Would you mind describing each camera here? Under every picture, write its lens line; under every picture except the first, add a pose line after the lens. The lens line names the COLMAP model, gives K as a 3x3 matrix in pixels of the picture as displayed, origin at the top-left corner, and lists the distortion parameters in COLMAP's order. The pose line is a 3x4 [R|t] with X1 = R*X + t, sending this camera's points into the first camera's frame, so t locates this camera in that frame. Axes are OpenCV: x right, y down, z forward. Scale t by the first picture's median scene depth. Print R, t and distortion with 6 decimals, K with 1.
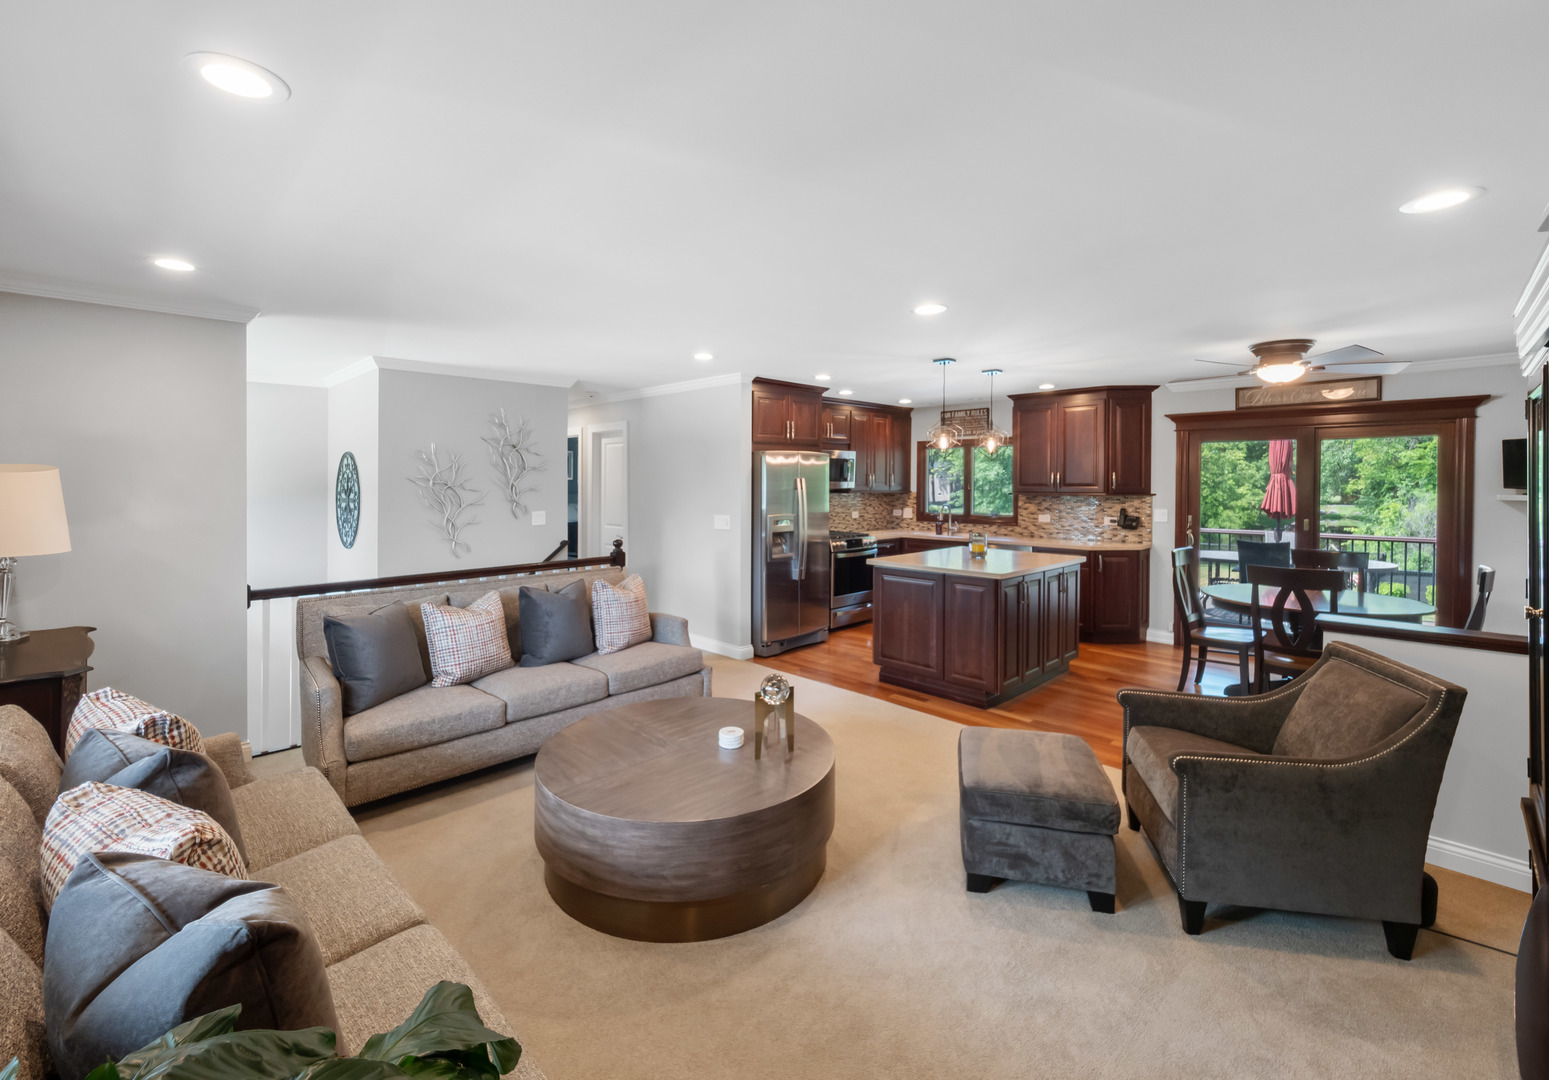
lens RADIAL K [[653.5, 0, 761.0], [0, 653.5, 490.8], [0, 0, 1]] dist [0.002723, 0.000250]
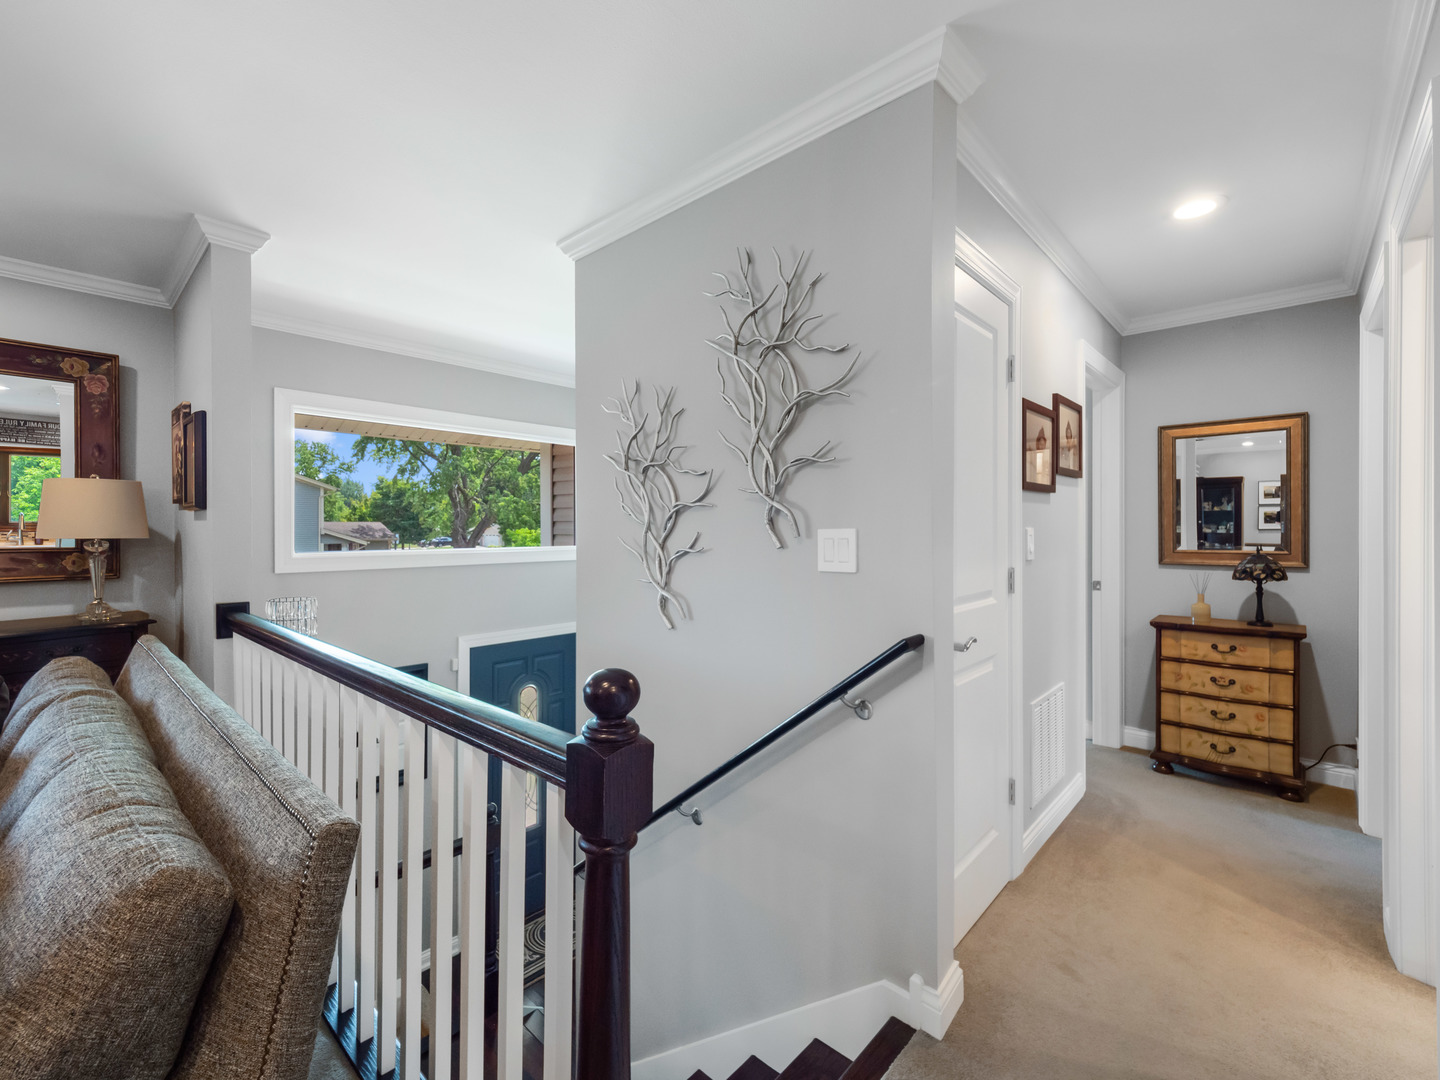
lens RADIAL K [[620.4, 0, 713.7], [0, 620.4, 535.4], [0, 0, 1]] dist [0.005177, -0.001266]
pose [[0.057684, 0.017156, -0.998188, -0.038489], [-0.015359, 0.999749, 0.016295, 0.027520], [0.998217, 0.014392, 0.057933, 0.836202]]
